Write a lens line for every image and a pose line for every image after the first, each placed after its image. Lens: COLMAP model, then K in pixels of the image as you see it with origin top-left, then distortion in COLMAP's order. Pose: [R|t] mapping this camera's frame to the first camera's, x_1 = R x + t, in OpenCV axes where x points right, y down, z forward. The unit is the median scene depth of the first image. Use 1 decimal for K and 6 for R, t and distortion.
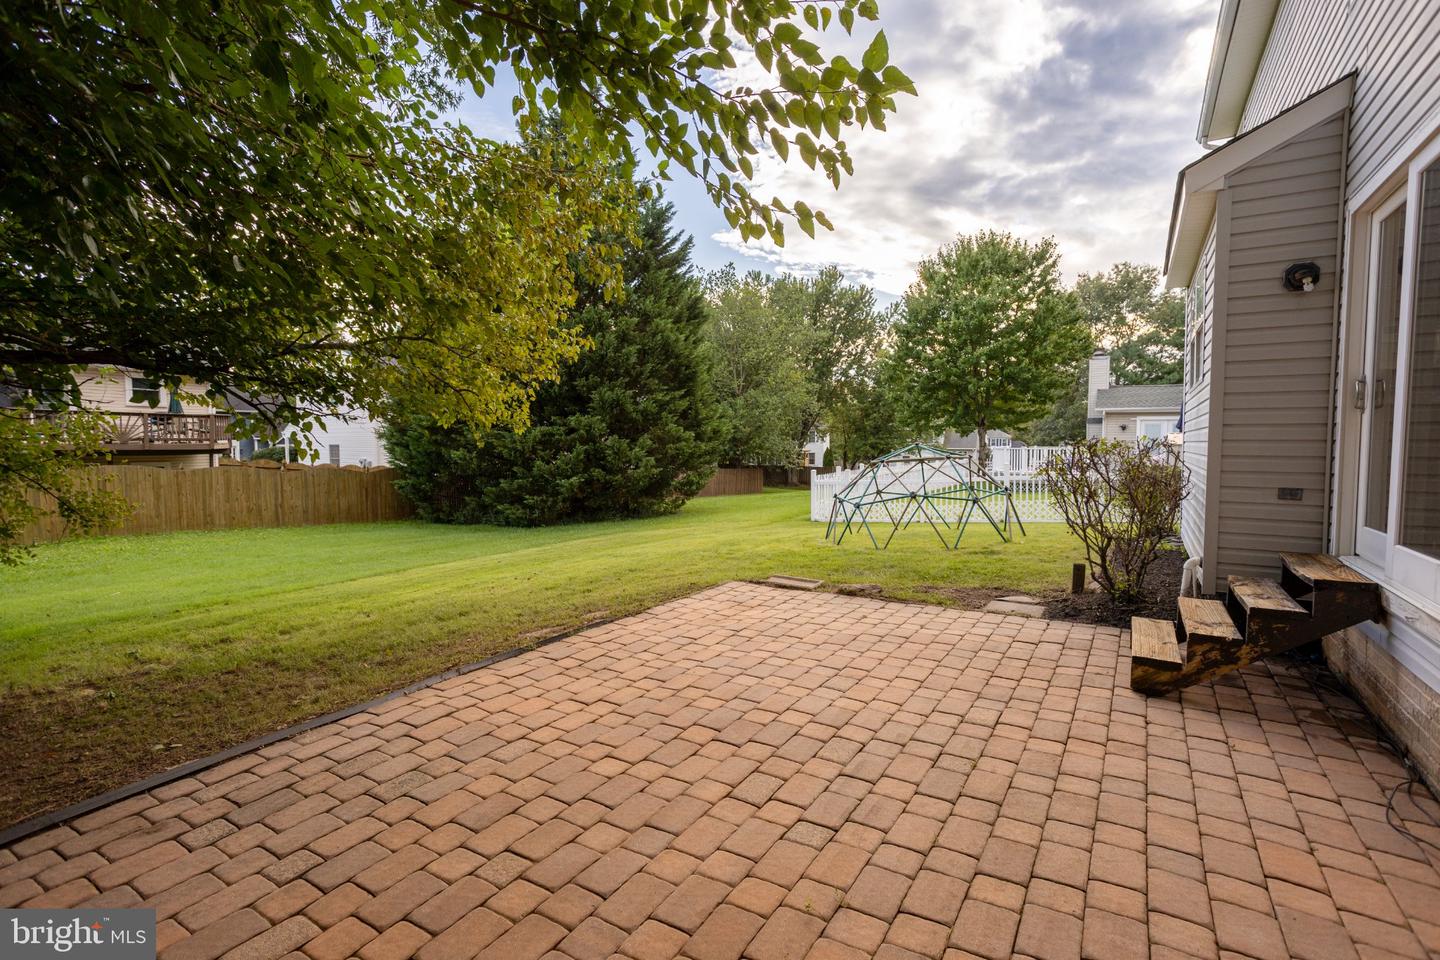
lens RADIAL K [[682.6, 0, 724.2], [0, 682.6, 484.2], [0, 0, 1]] dist [-0.018923, 0.020920]
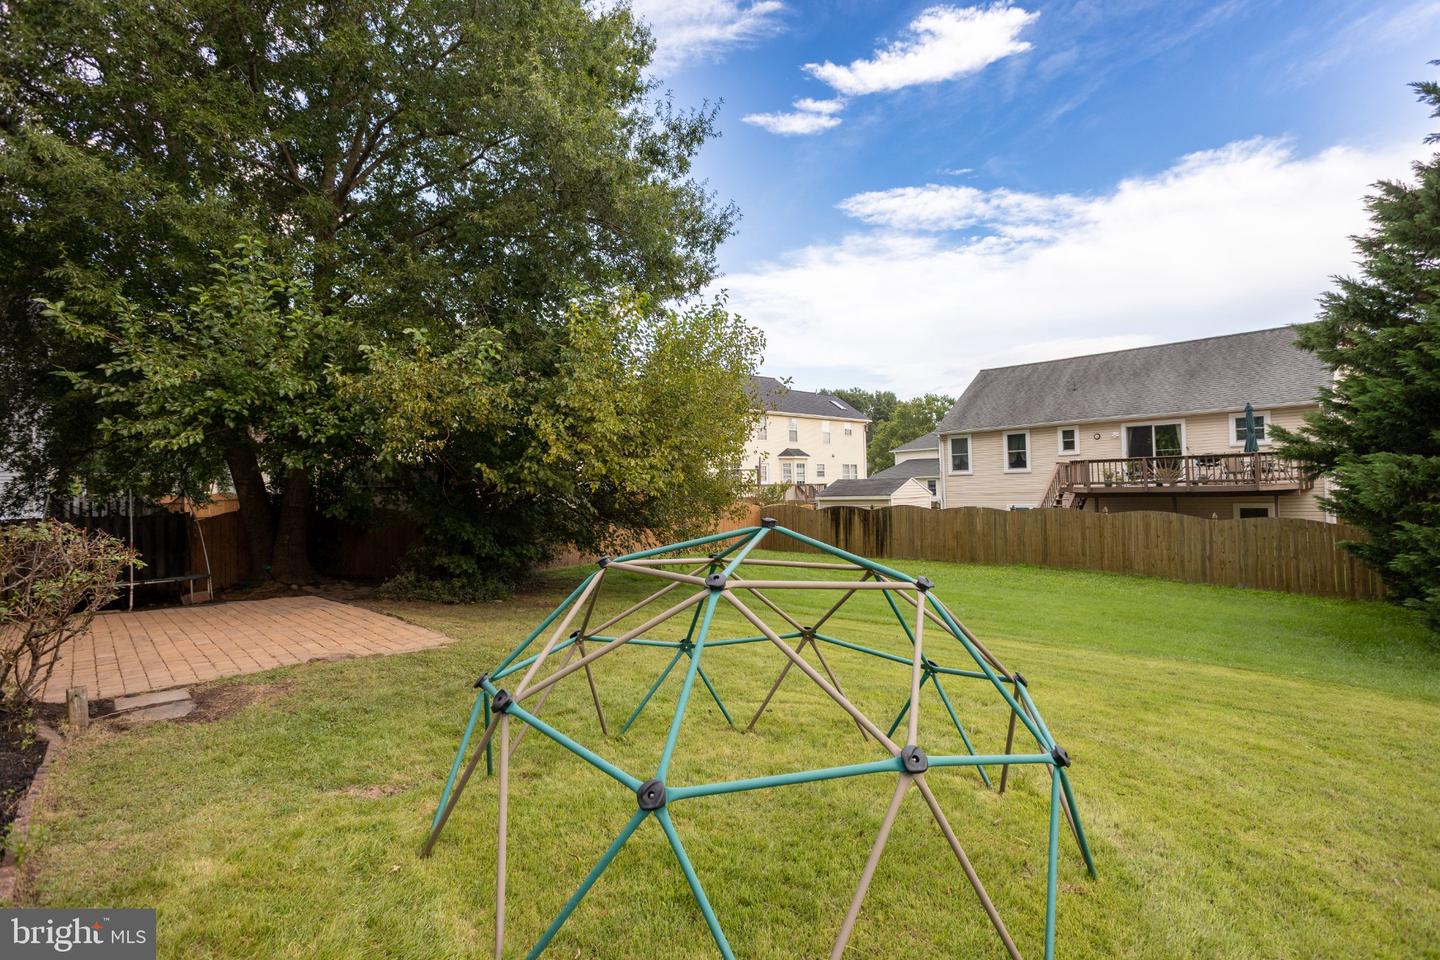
lens RADIAL K [[682.6, 0, 724.2], [0, 682.6, 484.2], [0, 0, 1]] dist [-0.018923, 0.020920]
pose [[-0.271303, -0.024182, -0.962190, 0.305527], [-0.035803, 0.999246, -0.015019, -0.024967], [0.961828, 0.030375, -0.271965, 0.658659]]
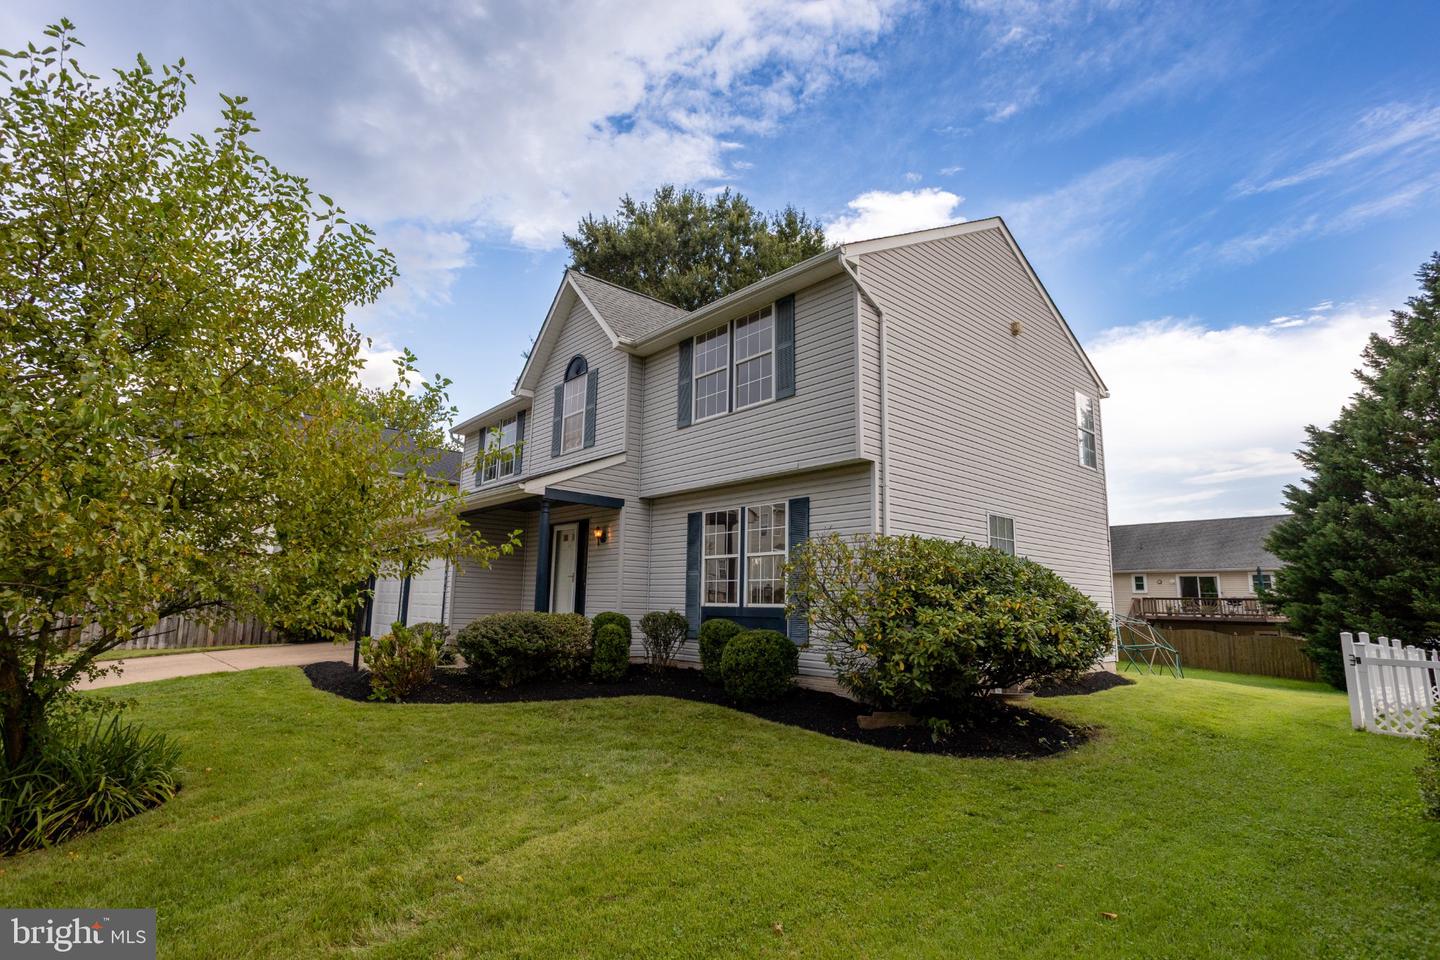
lens RADIAL K [[682.6, 0, 724.2], [0, 682.6, 484.2], [0, 0, 1]] dist [-0.018923, 0.020920]
pose [[-0.317756, -0.198475, -0.927167, 1.129179], [-0.084085, 0.979892, -0.180944, 0.022322], [0.944437, 0.020465, -0.328056, 0.440993]]
